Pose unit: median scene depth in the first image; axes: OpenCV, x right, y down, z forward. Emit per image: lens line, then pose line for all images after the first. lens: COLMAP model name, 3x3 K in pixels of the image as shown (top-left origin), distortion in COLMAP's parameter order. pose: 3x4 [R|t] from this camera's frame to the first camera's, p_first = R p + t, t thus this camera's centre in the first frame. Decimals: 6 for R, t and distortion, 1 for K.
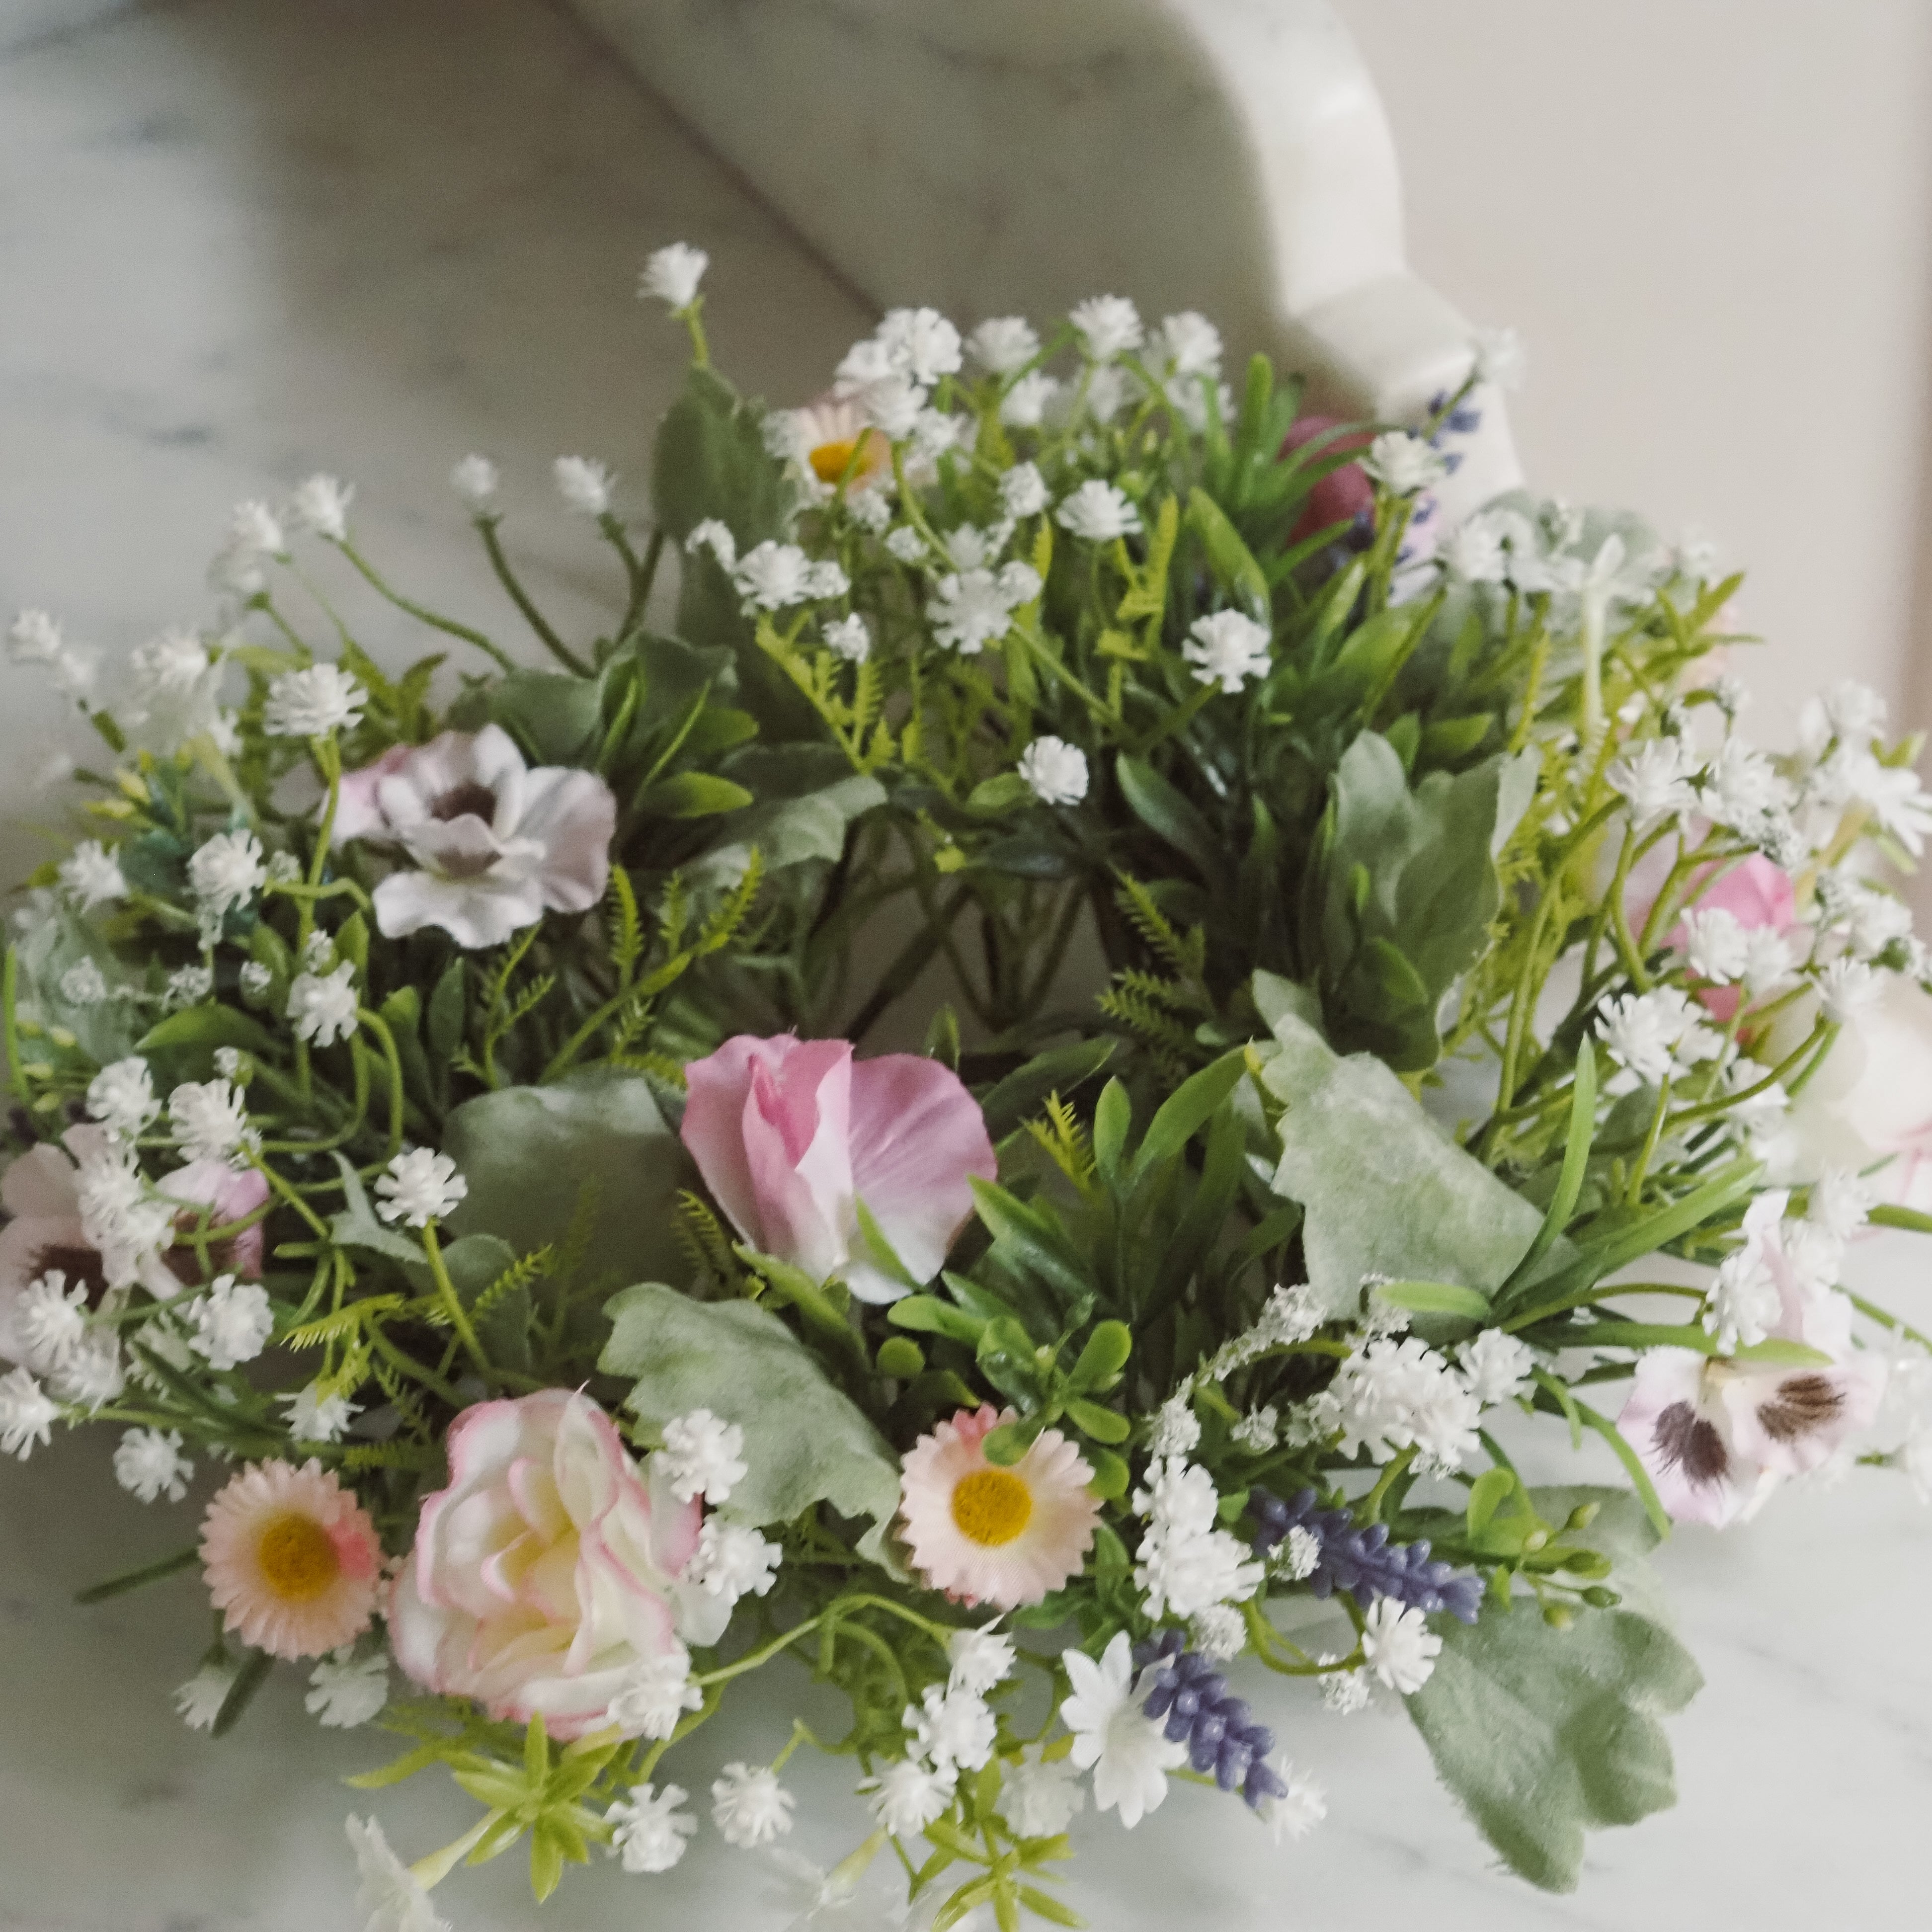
lens RADIAL K [[7587.4, 0, 957.6], [0, 7587.4, 964.2], [0, 0, 1]] dist [0.341378, 0.000000]
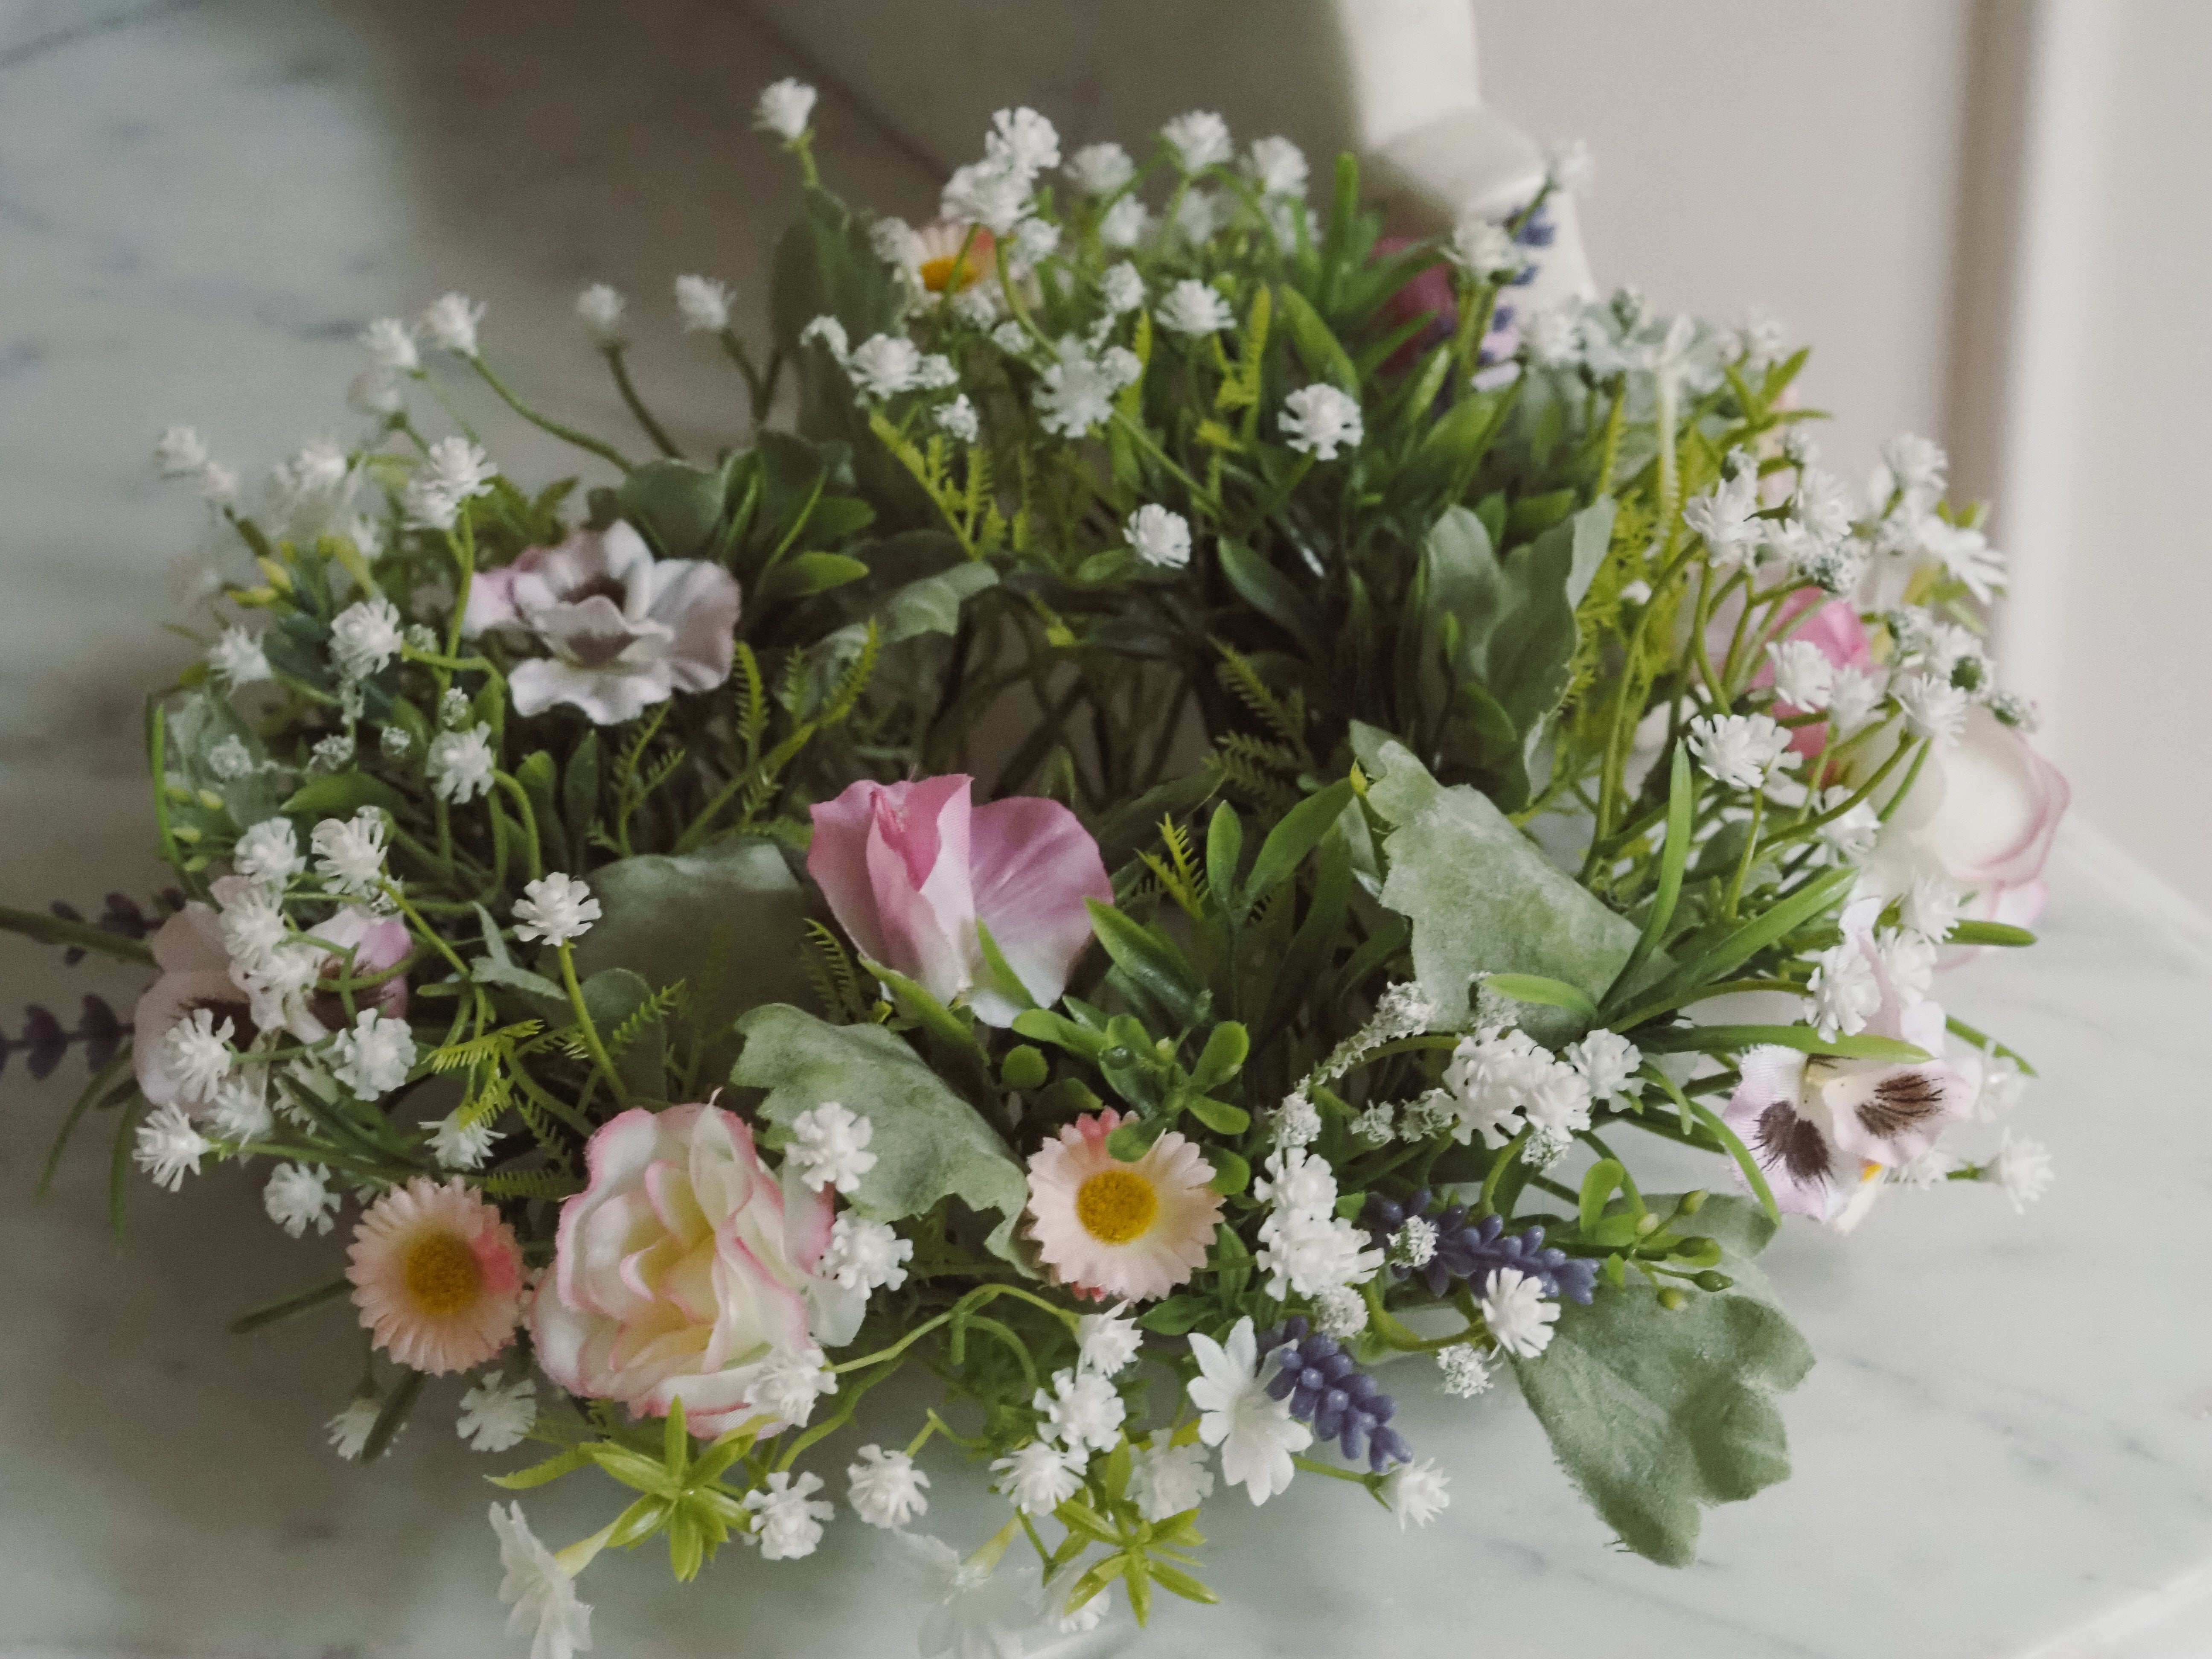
lens RADIAL K [[6533.1, 0, 1025.1], [0, 6533.1, 875.5], [0, 0, 1]] dist [0.361547, 0.000000]
pose [[0.999763, -0.021449, -0.003832, -0.003331], [0.021225, 0.998472, -0.051014, 0.069484], [0.004921, 0.050920, 0.998691, 0.110477]]
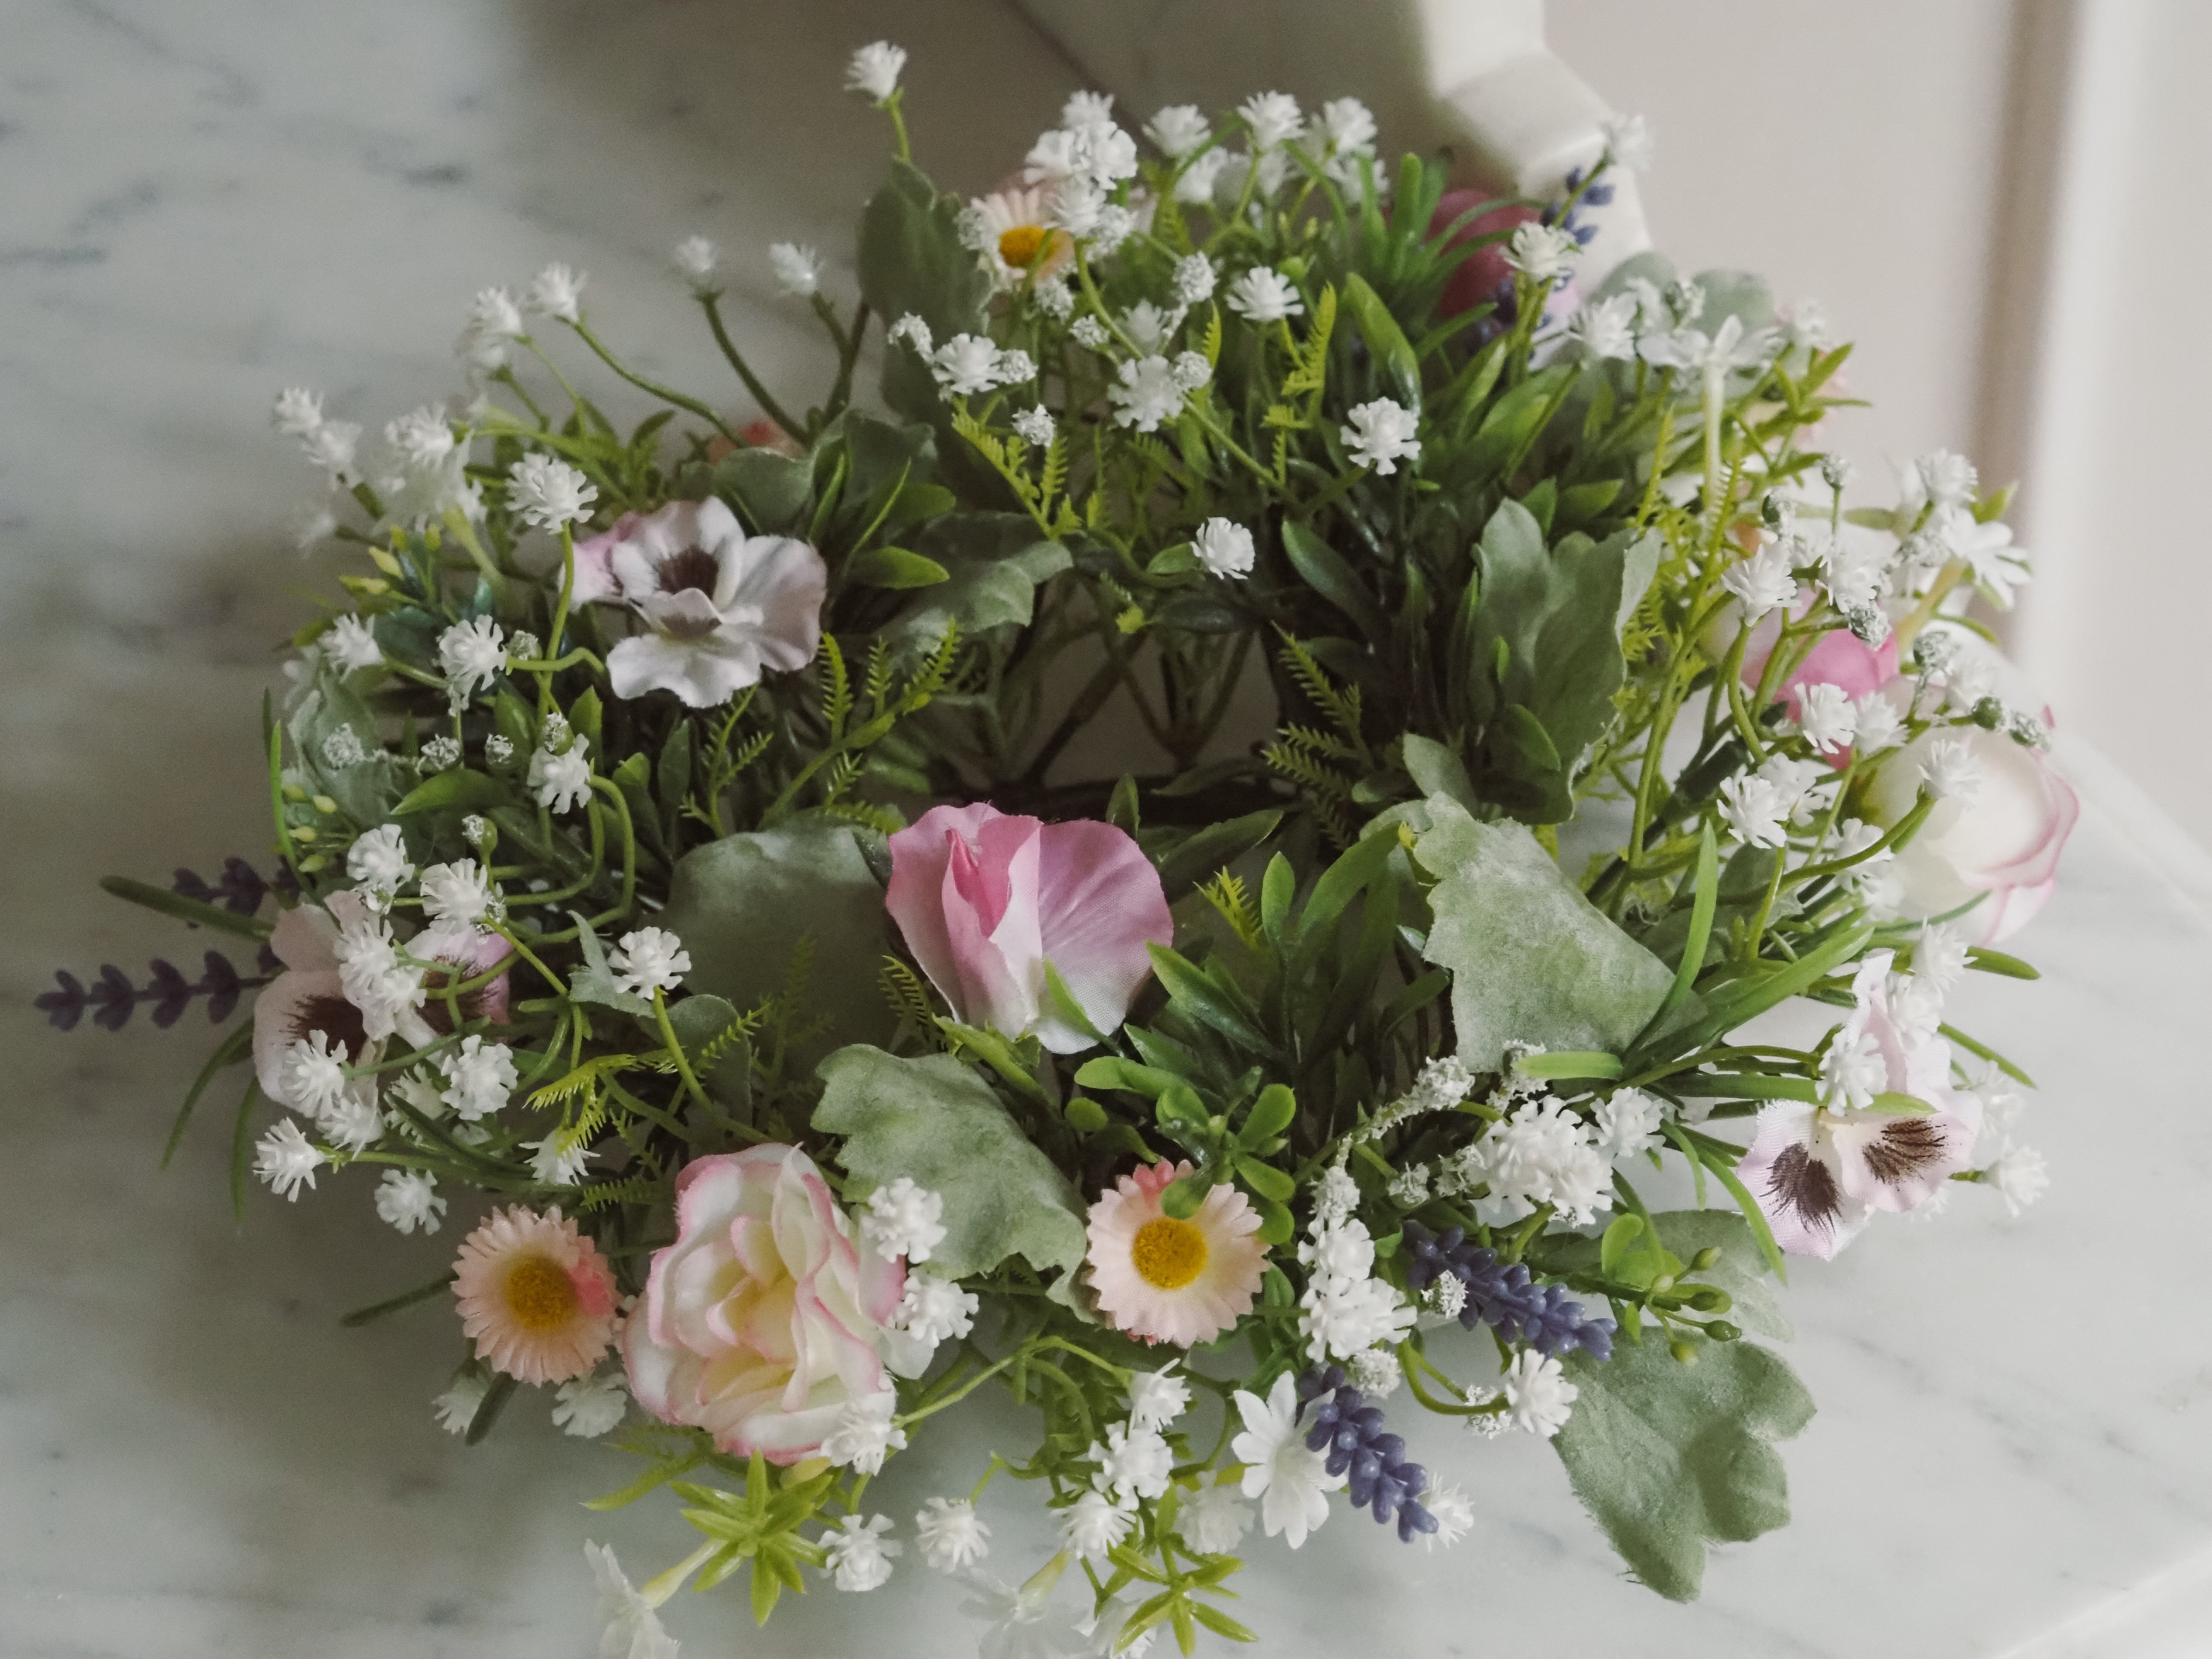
lens RADIAL K [[6533.1, 0, 1105.3], [0, 6533.1, 792.4], [0, 0, 1]] dist [0.361547, 0.000000]
pose [[0.999961, -0.004380, -0.007650, 0.002714], [0.004948, 0.997102, 0.075911, -0.065250], [0.007295, -0.075946, 0.997085, 0.056359]]
